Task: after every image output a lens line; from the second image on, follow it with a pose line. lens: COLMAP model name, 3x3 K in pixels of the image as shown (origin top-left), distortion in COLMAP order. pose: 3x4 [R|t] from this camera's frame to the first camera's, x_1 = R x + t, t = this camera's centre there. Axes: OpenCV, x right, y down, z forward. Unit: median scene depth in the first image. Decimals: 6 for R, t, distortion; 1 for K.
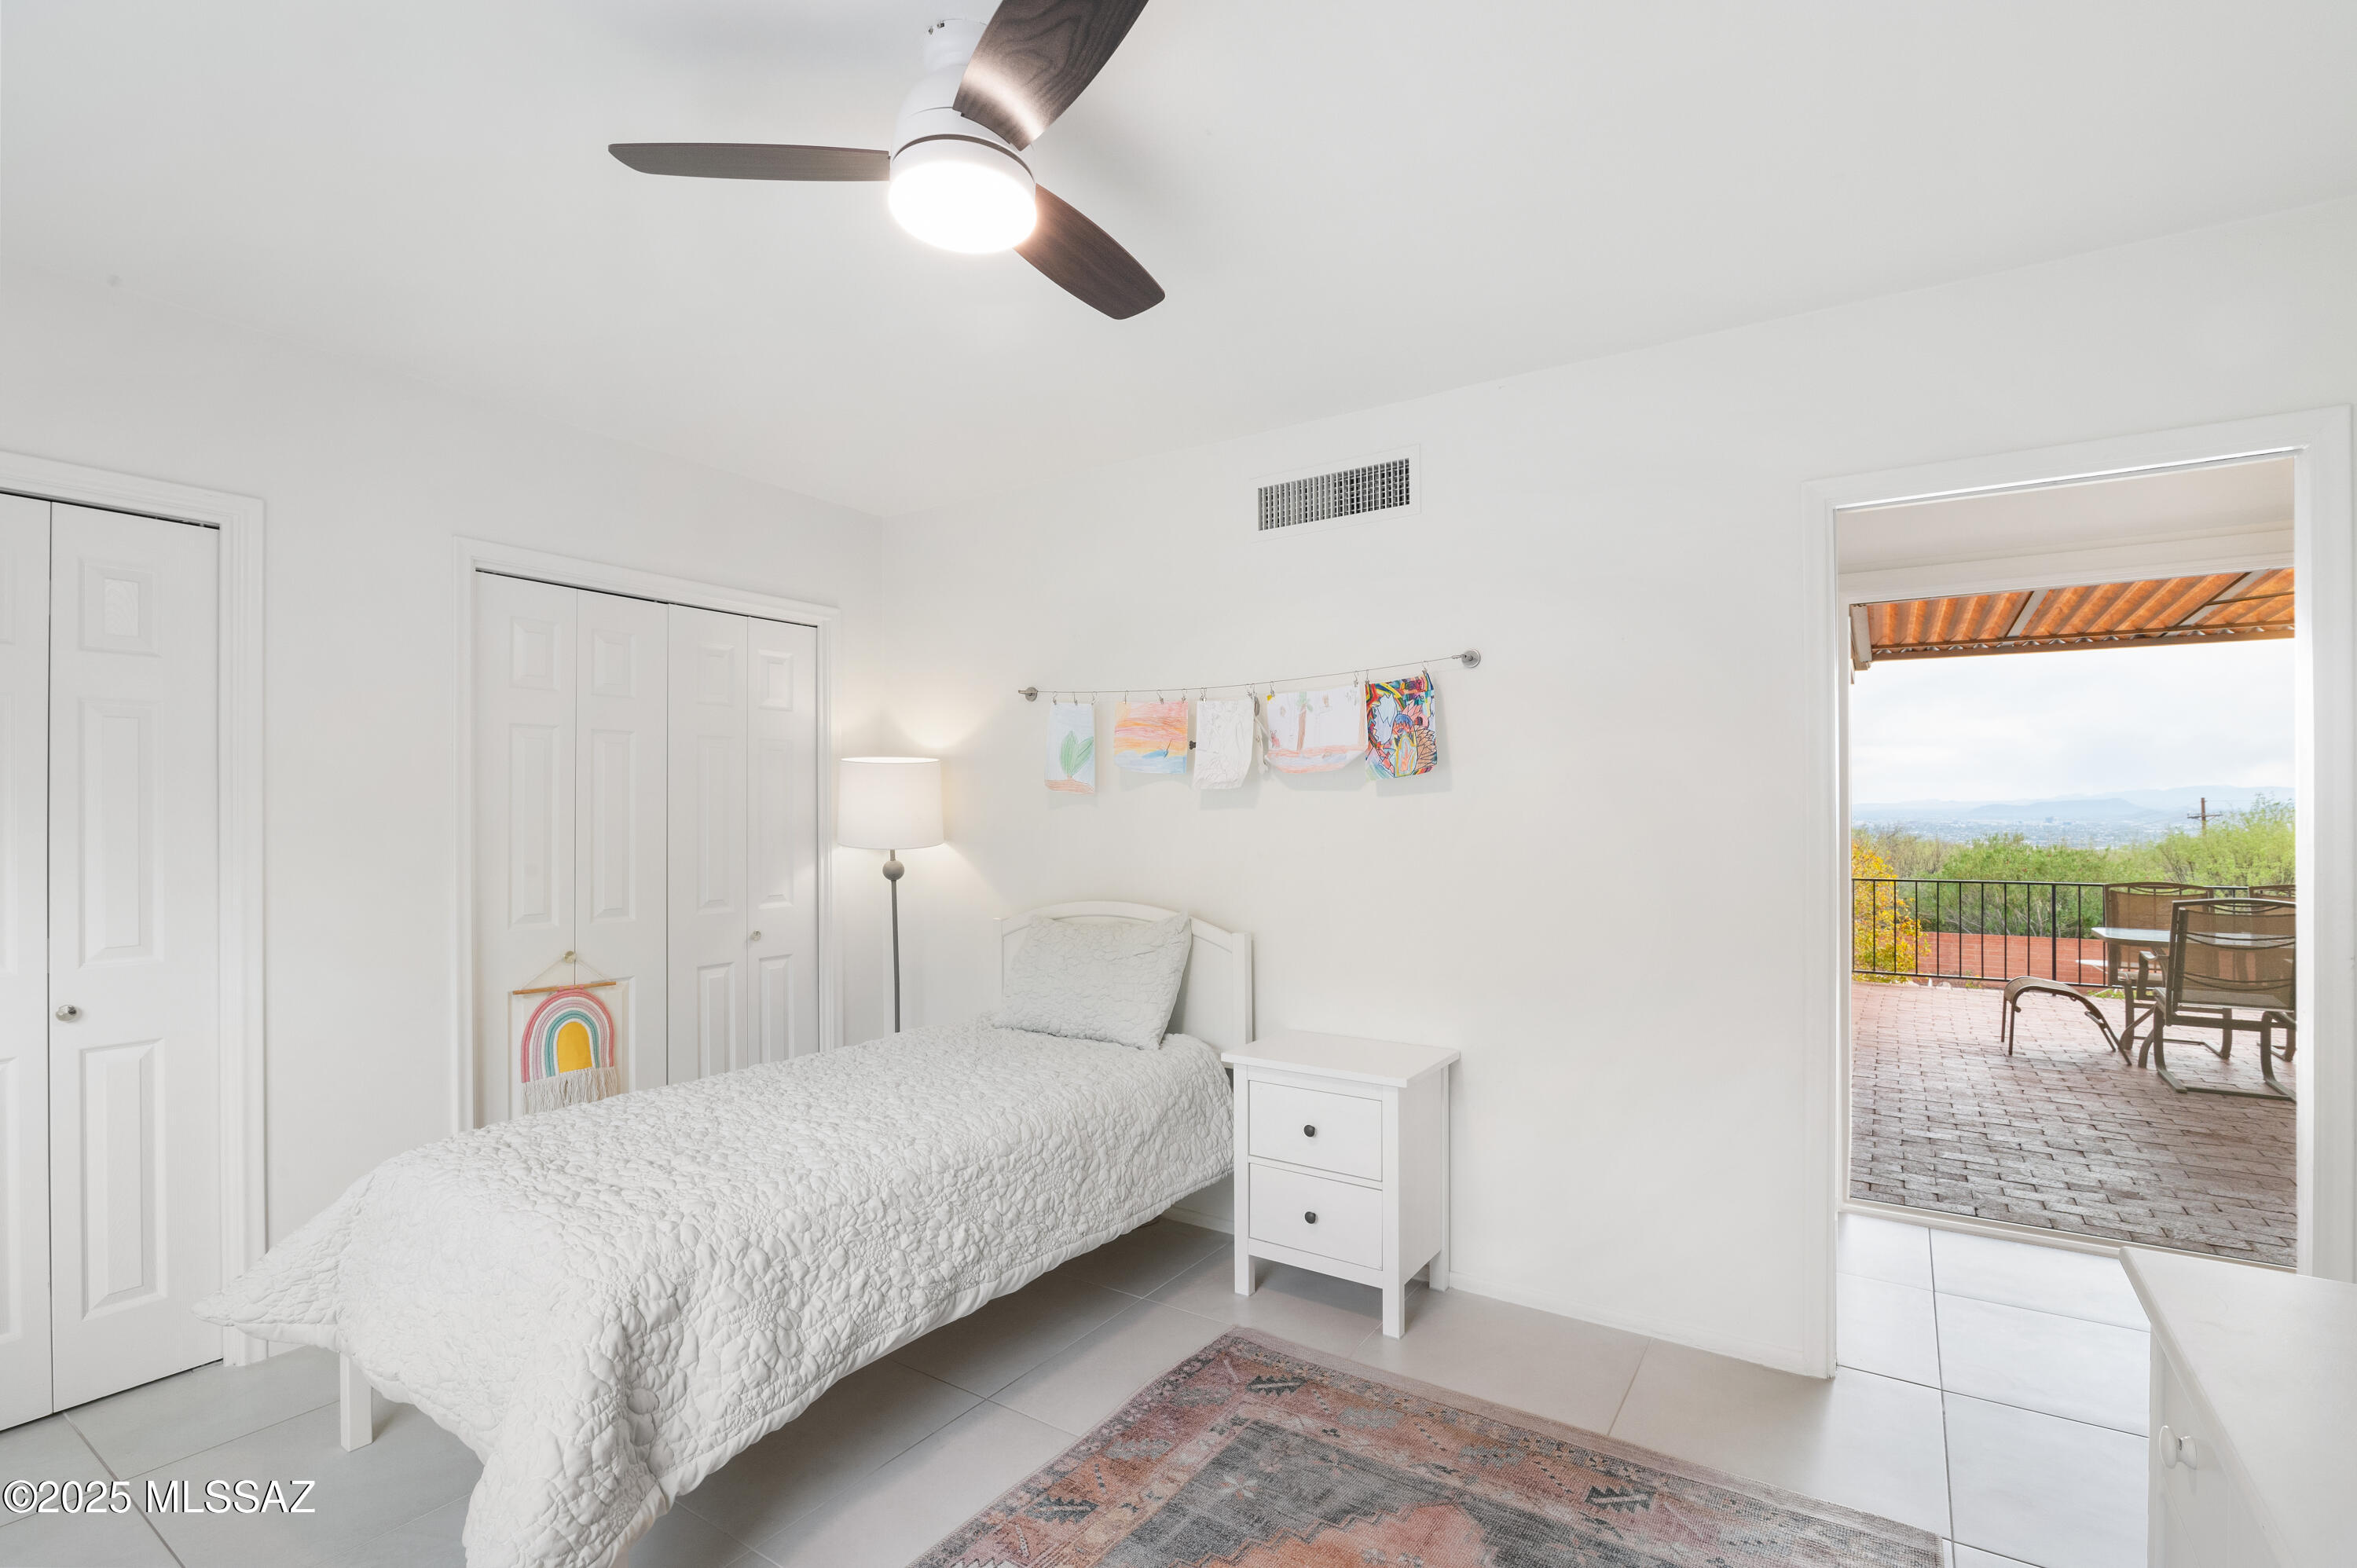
lens RADIAL K [[1094.4, 0, 1175.7], [0, 1094.4, 798.9], [0, 0, 1]] dist [-0.014026, 0.000122]
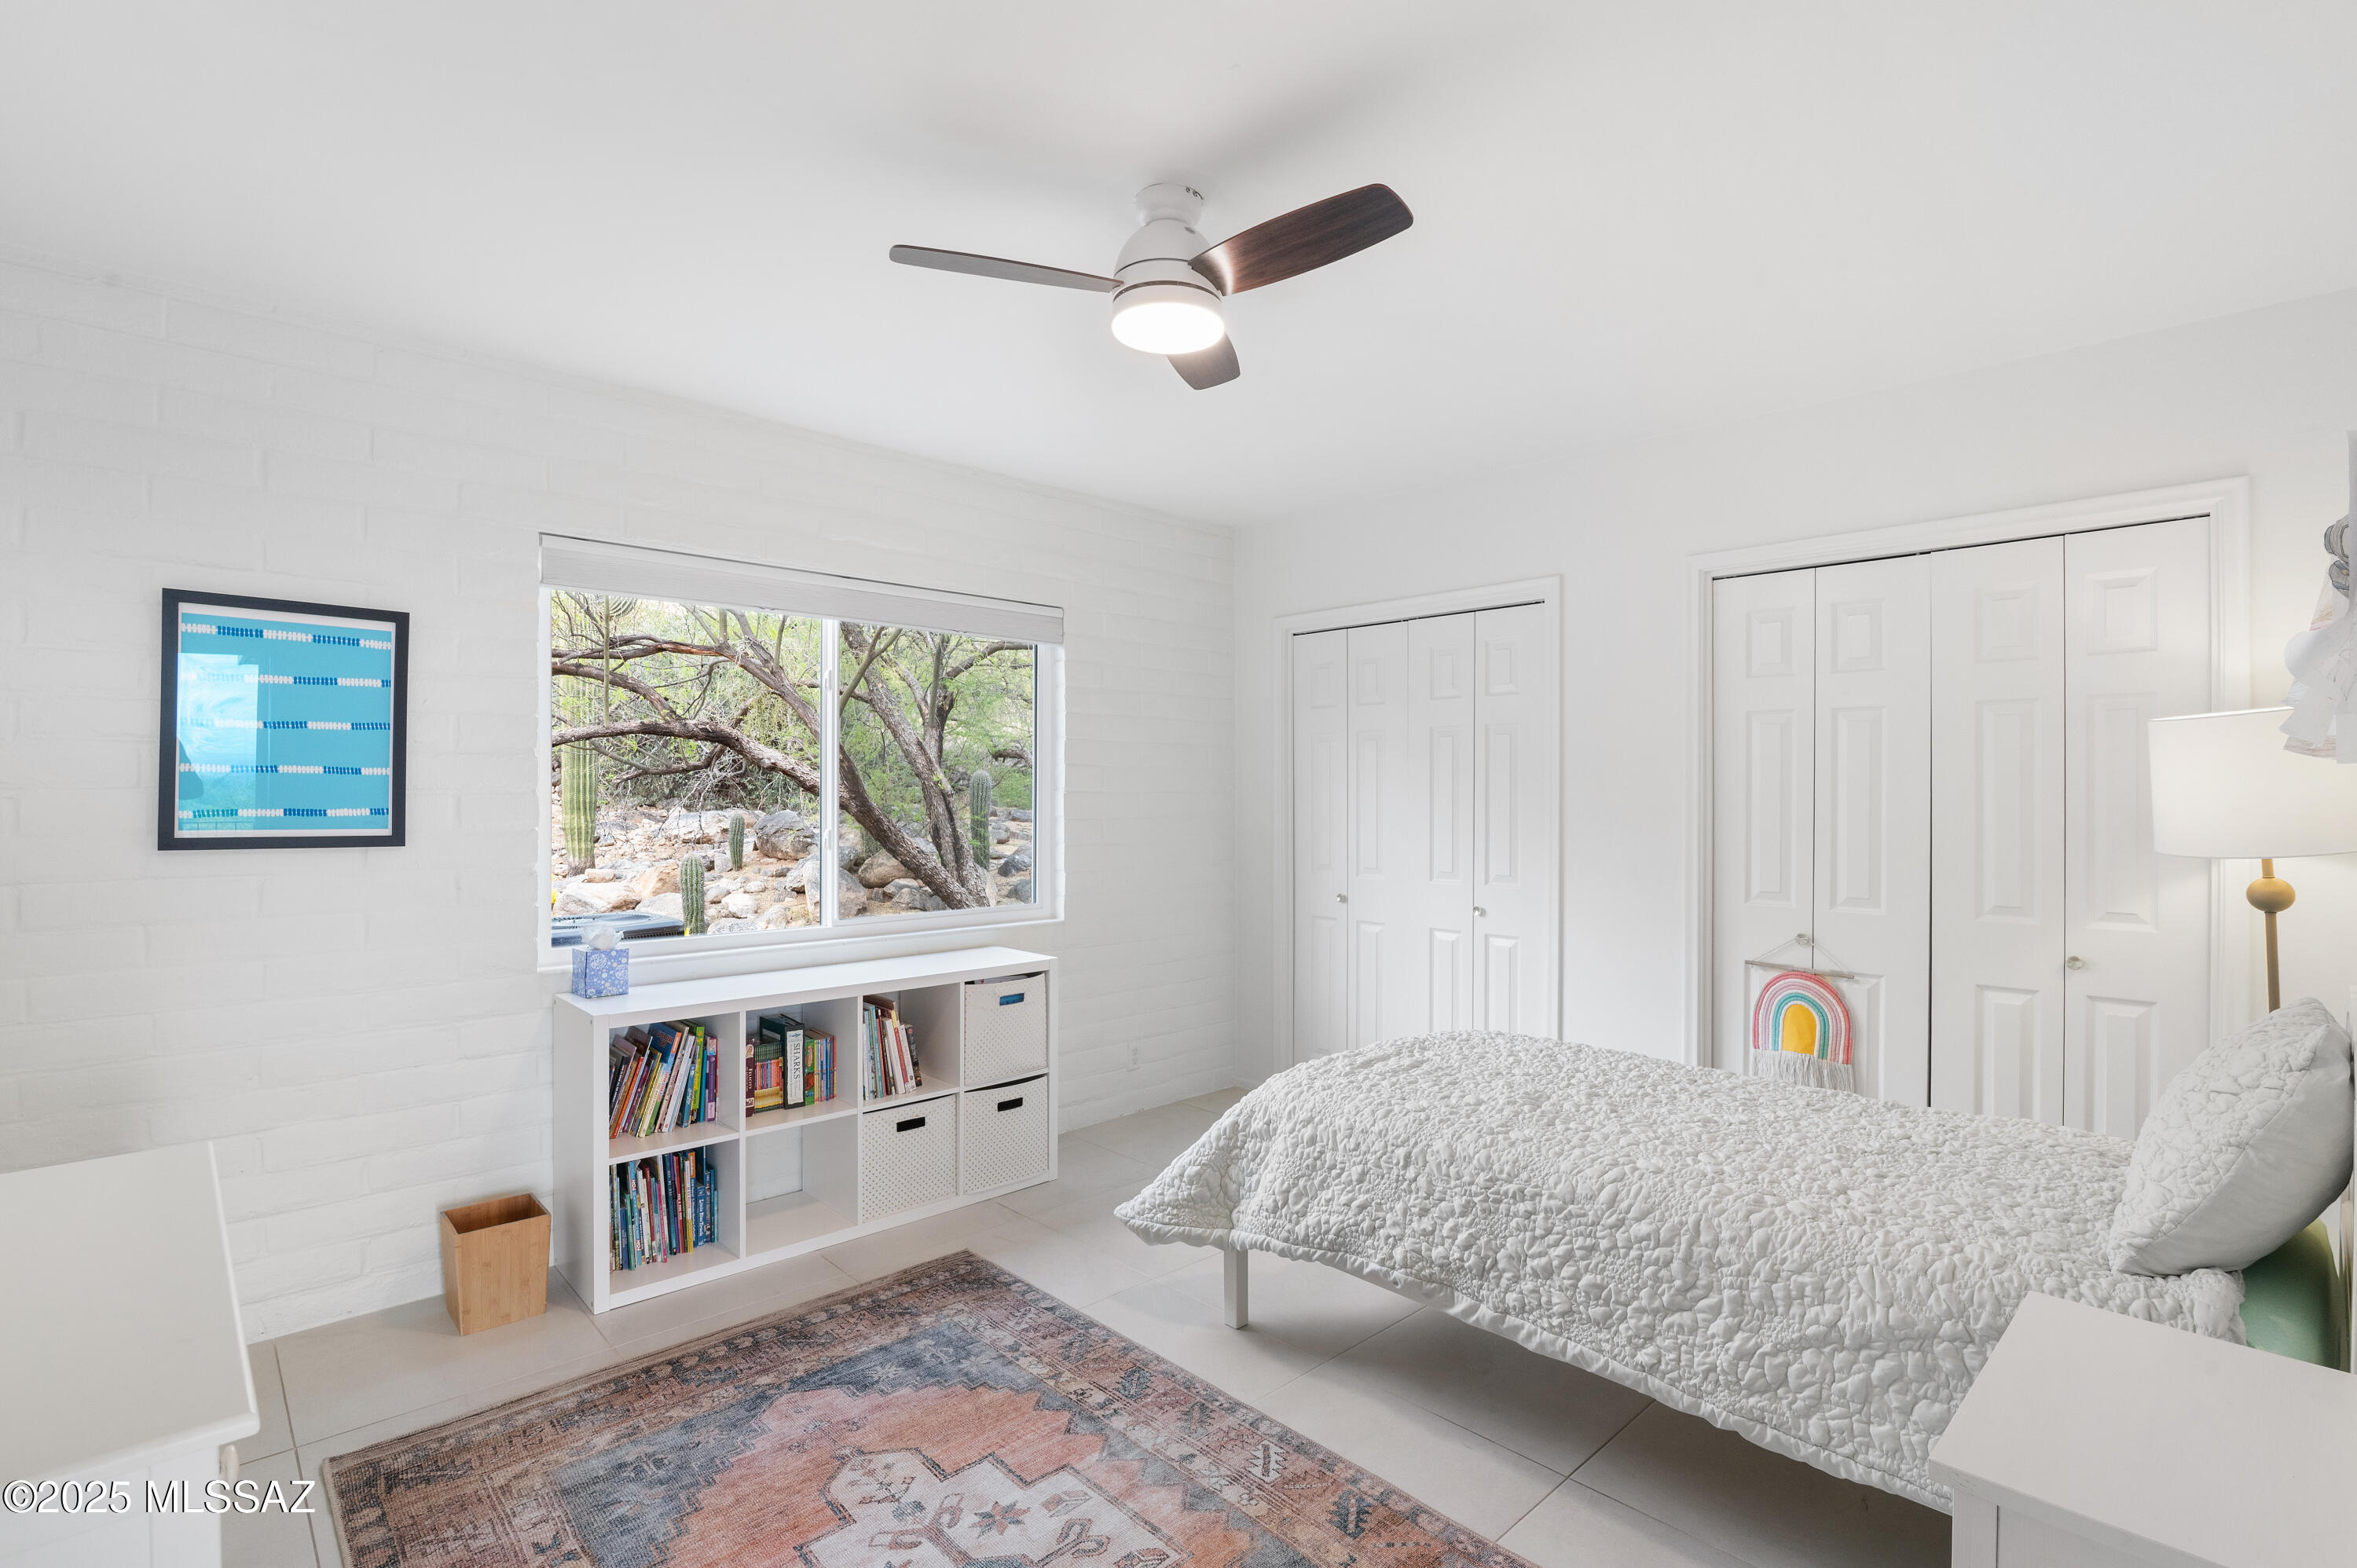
lens RADIAL K [[1094.4, 0, 1178.6], [0, 1094.4, 786.6], [0, 0, 1]] dist [-0.014026, 0.000122]
pose [[-0.225007, -0.002233, -0.974355, 0.680297], [0.007879, 0.999961, -0.004112, 0.005596], [0.974325, -0.008602, -0.224981, 0.832908]]
